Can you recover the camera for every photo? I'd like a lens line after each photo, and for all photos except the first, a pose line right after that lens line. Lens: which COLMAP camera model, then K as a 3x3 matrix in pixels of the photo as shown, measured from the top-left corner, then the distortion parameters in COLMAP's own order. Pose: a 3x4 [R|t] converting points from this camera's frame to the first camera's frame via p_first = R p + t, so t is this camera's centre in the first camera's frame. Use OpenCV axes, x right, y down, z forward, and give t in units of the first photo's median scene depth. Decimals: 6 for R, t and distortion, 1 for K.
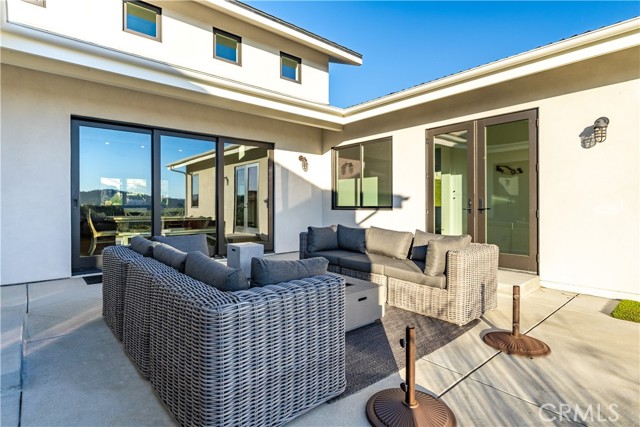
lens RADIAL K [[326.8, 0, 316.7], [0, 326.8, 209.0], [0, 0, 1]] dist [0.003372, 0.000887]
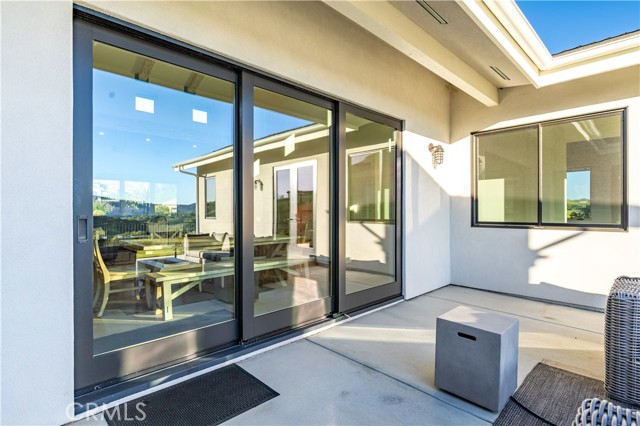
lens RADIAL K [[326.8, 0, 323.1], [0, 326.8, 213.2], [0, 0, 1]] dist [0.003372, 0.000887]
pose [[0.998007, 0.002898, 0.063040, -0.293159], [-0.002307, 0.999953, -0.009440, -0.018381], [-0.063064, 0.009276, 0.997966, 0.361292]]
